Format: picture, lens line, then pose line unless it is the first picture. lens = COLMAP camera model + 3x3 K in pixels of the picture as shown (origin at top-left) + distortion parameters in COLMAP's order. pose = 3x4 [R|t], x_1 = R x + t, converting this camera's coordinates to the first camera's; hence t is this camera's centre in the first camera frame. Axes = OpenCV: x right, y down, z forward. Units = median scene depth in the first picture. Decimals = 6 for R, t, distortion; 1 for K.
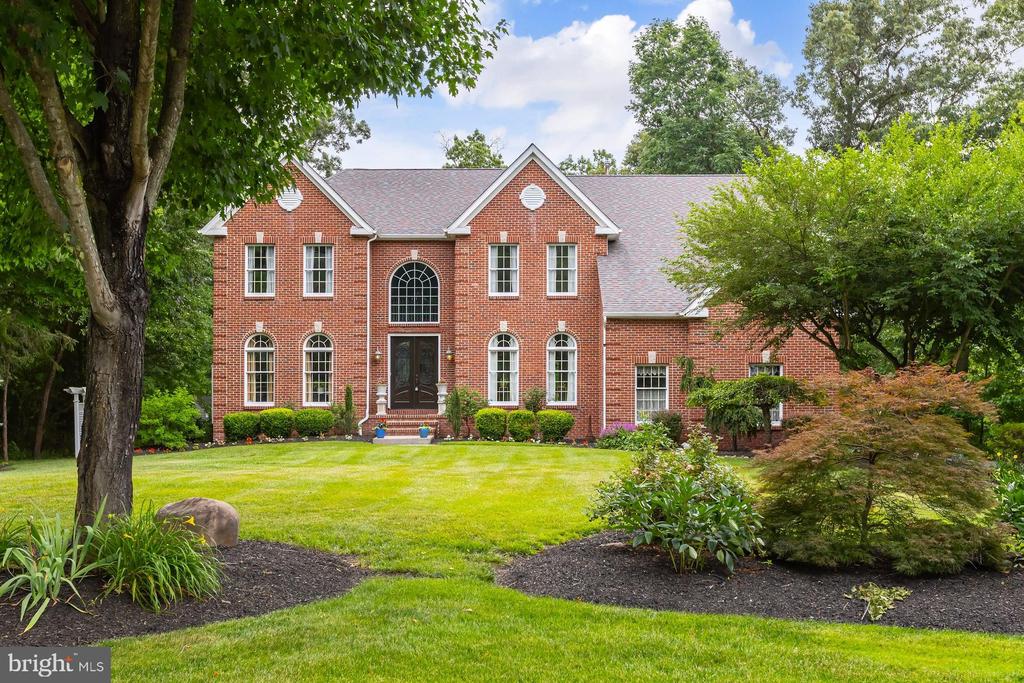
lens RADIAL K [[977.5, 0, 593.1], [0, 977.5, 372.5], [0, 0, 1]] dist [-0.001102, -0.001149]
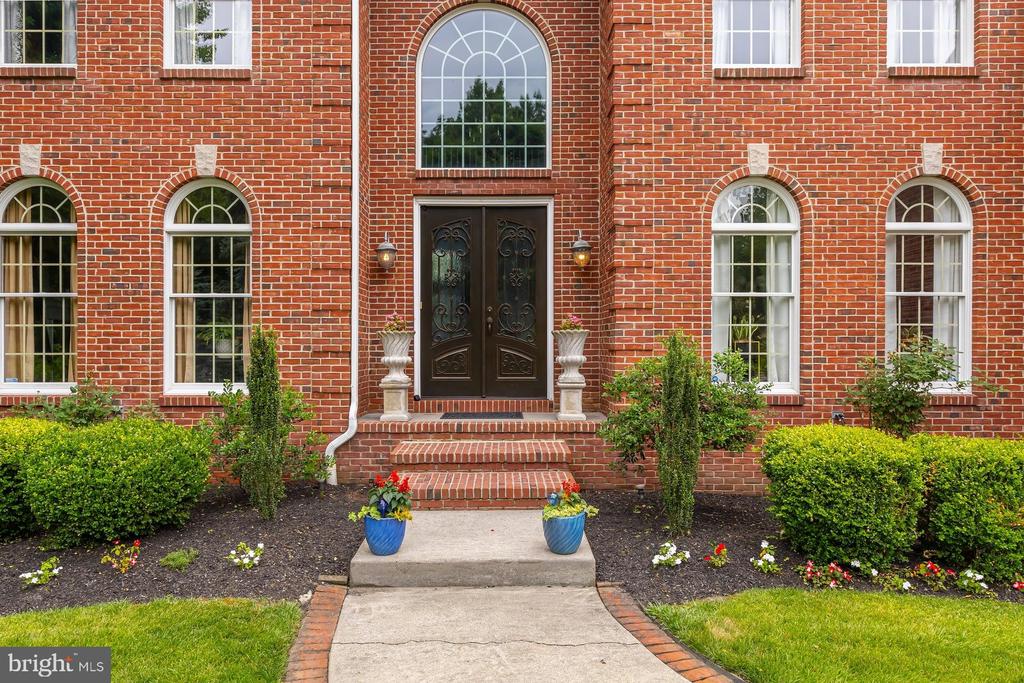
lens RADIAL K [[709.6, 0, 552.1], [0, 709.6, 338.7], [0, 0, 1]] dist [0.003093, 0.002406]
pose [[0.999894, 0.001611, -0.014448, -0.157921], [-0.001398, 0.999890, 0.014759, 0.010805], [0.014471, -0.014737, 0.999787, 0.751619]]
